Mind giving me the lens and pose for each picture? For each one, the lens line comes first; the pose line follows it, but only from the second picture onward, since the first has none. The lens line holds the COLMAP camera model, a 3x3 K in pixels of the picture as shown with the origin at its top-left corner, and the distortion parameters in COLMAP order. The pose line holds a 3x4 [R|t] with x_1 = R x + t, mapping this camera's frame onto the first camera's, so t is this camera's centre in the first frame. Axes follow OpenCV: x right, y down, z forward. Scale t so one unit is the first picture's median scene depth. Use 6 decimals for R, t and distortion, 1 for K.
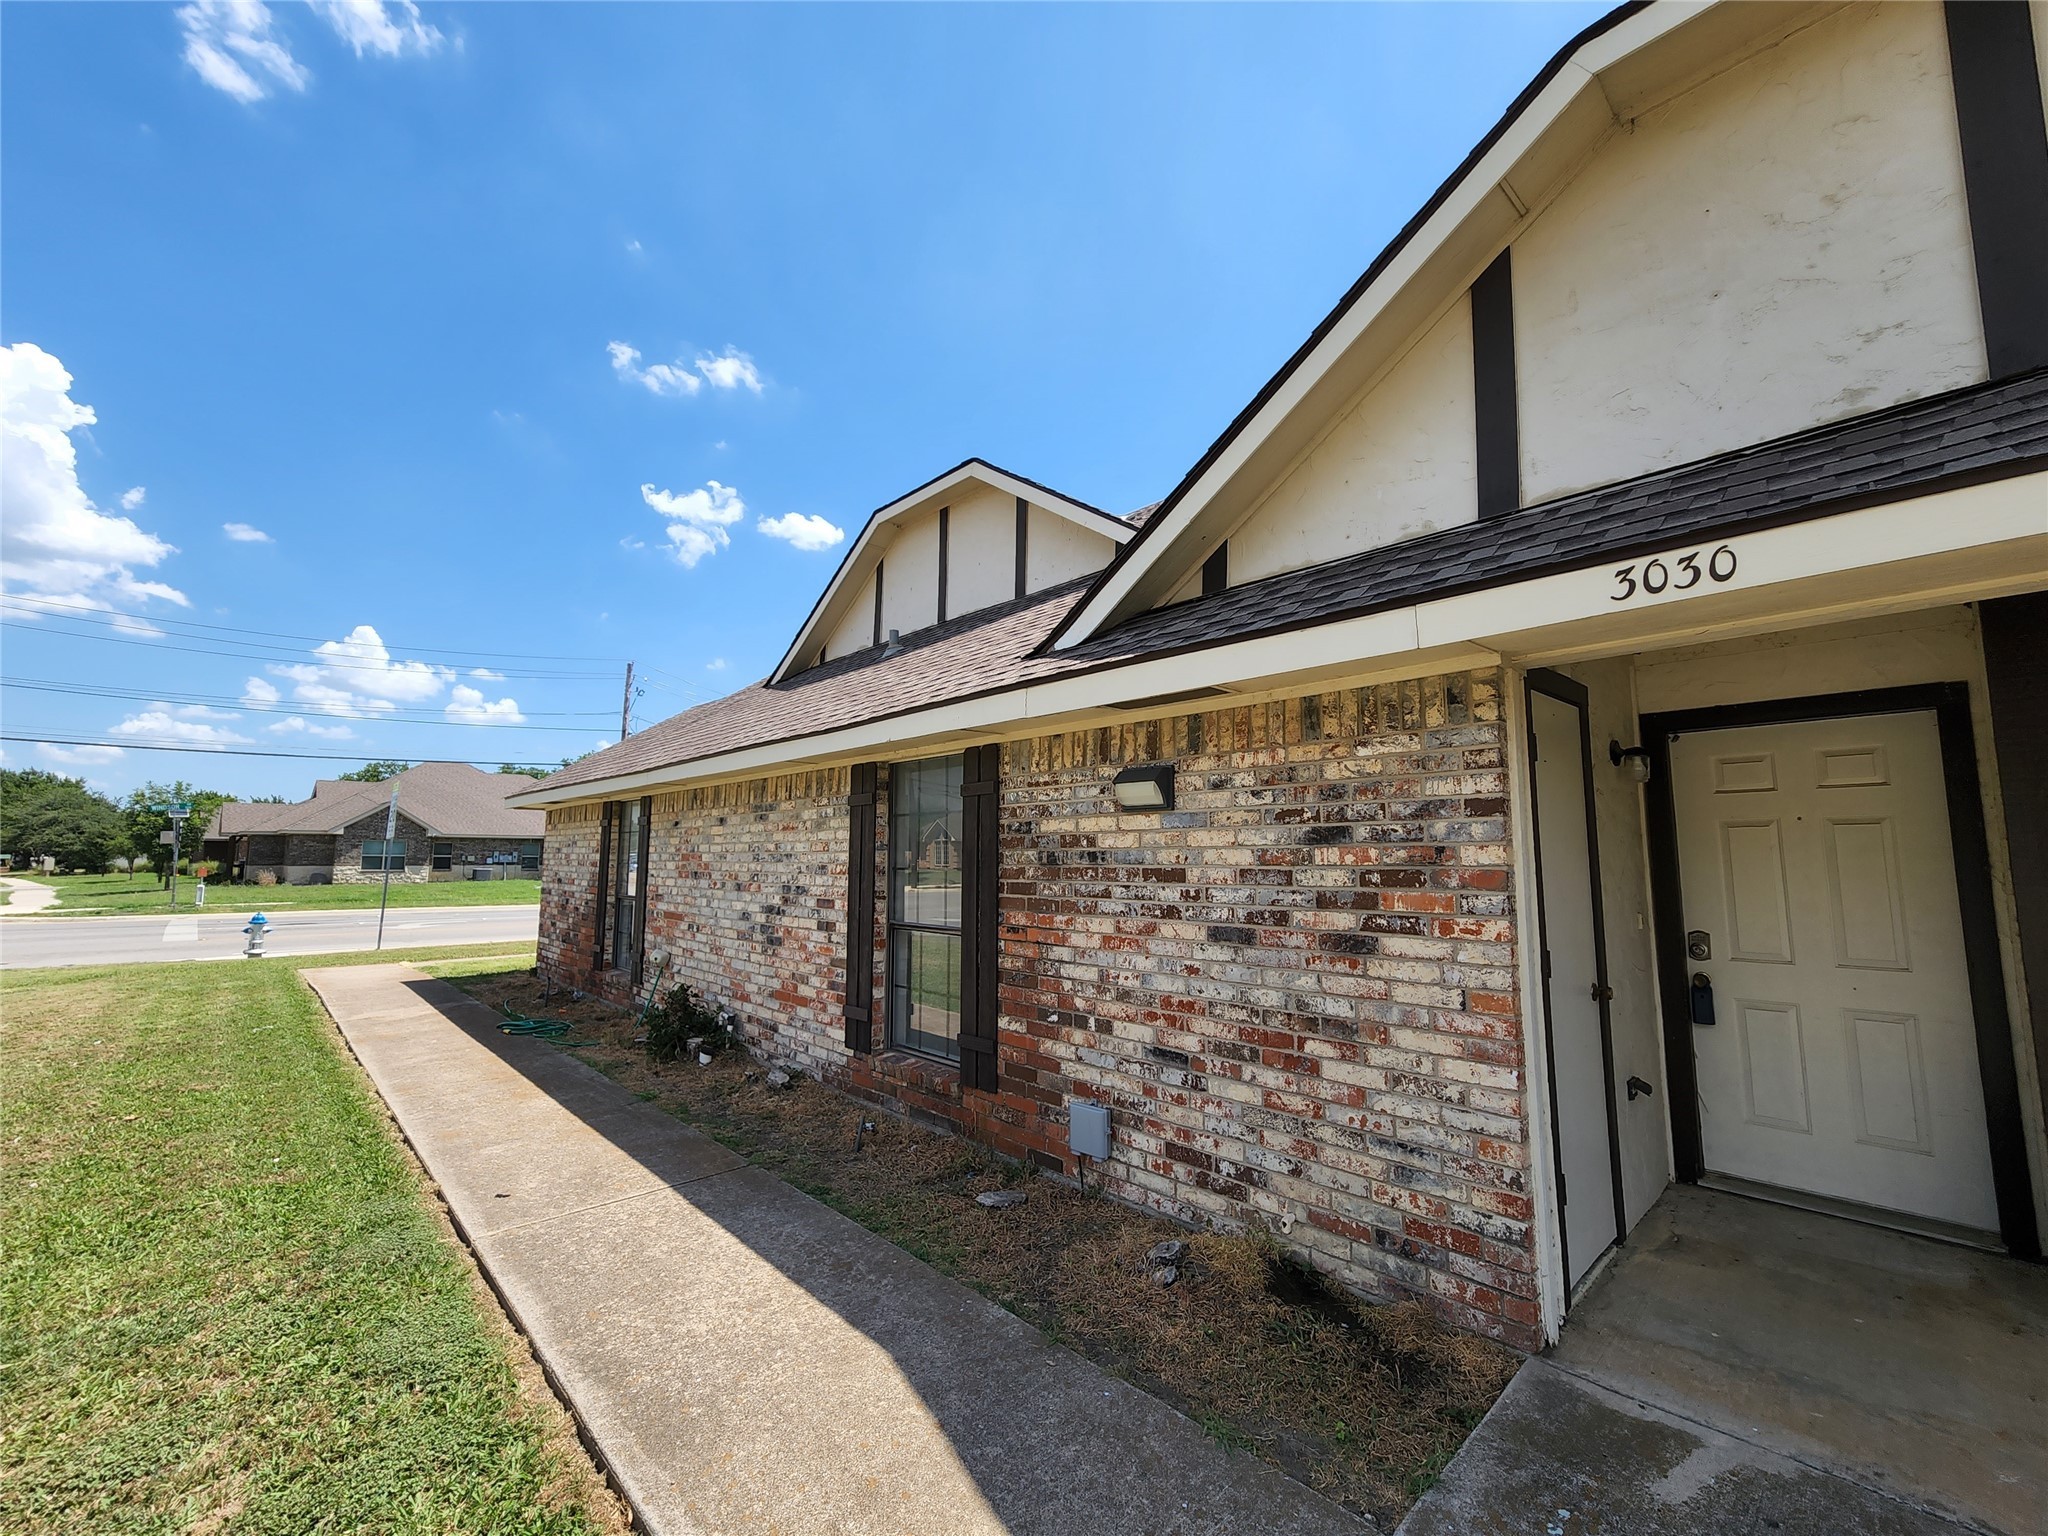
lens RADIAL K [[838.3, 0, 1035.0], [0, 838.3, 778.9], [0, 0, 1]] dist [-0.001929, 0.000946]
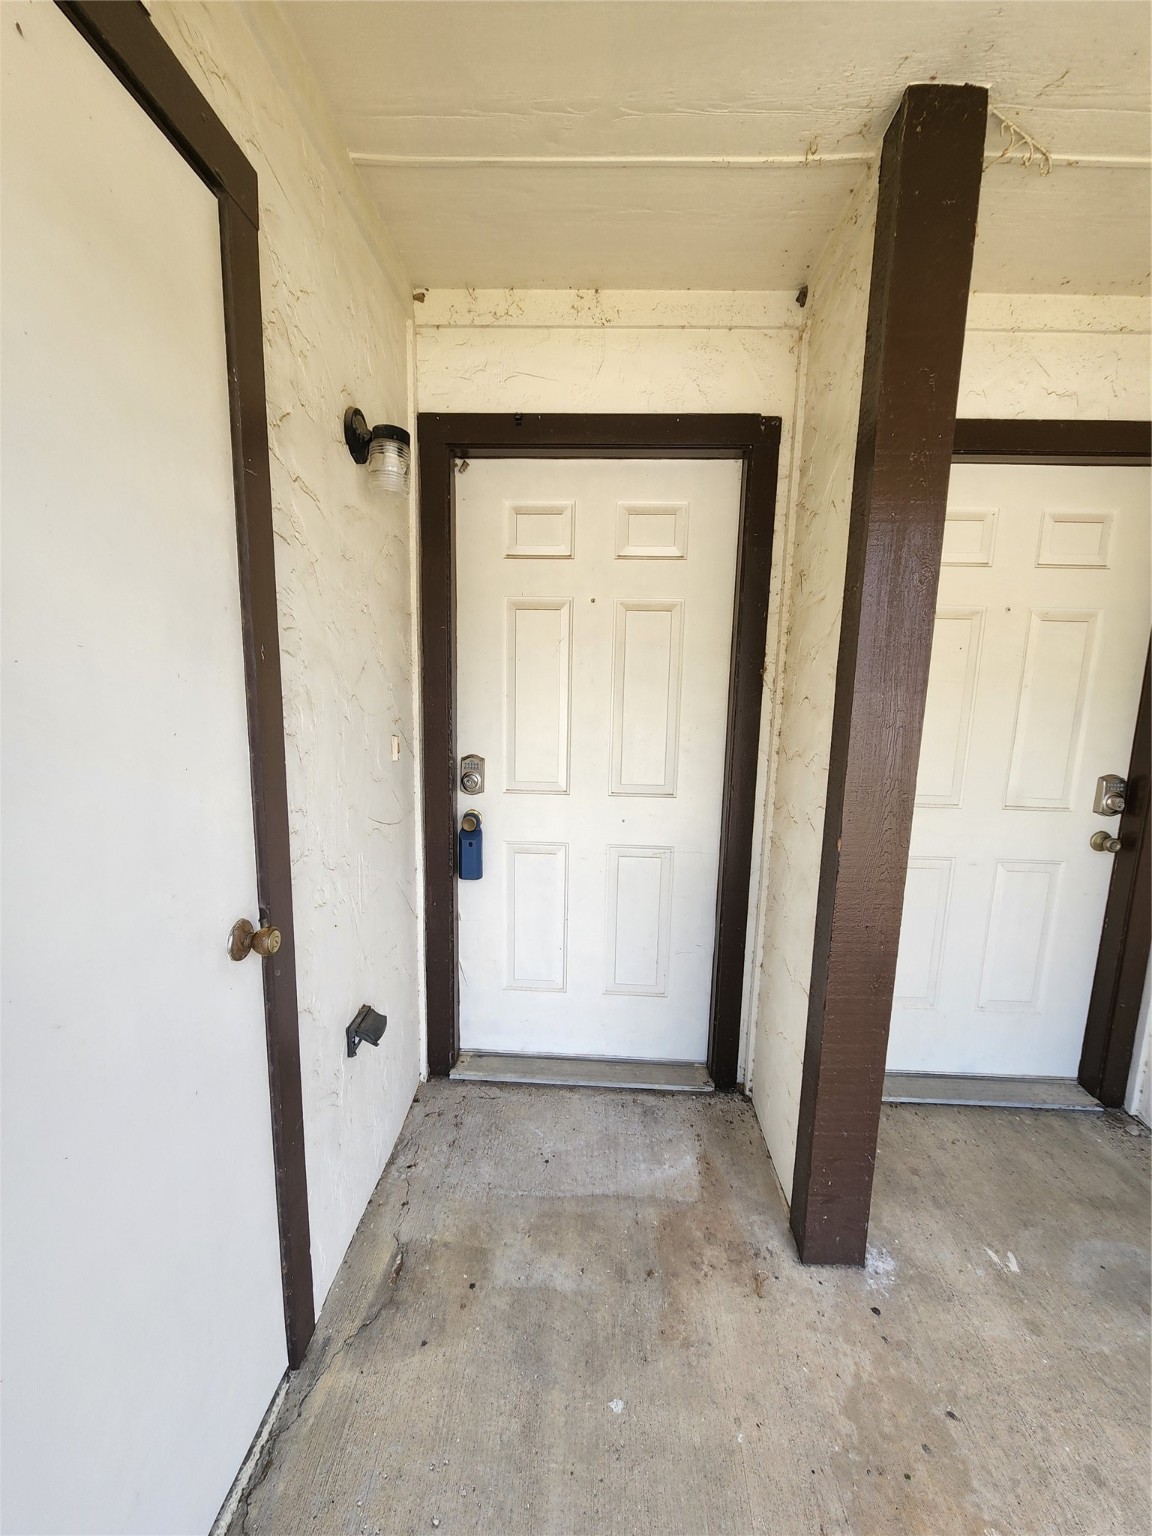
lens RADIAL K [[628.7, 0, 577.0], [0, 628.7, 771.7], [0, 0, 1]] dist [-0.001929, 0.000946]
pose [[0.708378, -0.089155, 0.700180, 0.495850], [-0.098878, 0.969674, 0.223506, 0.069655], [-0.698873, -0.227559, 0.678080, 0.591677]]
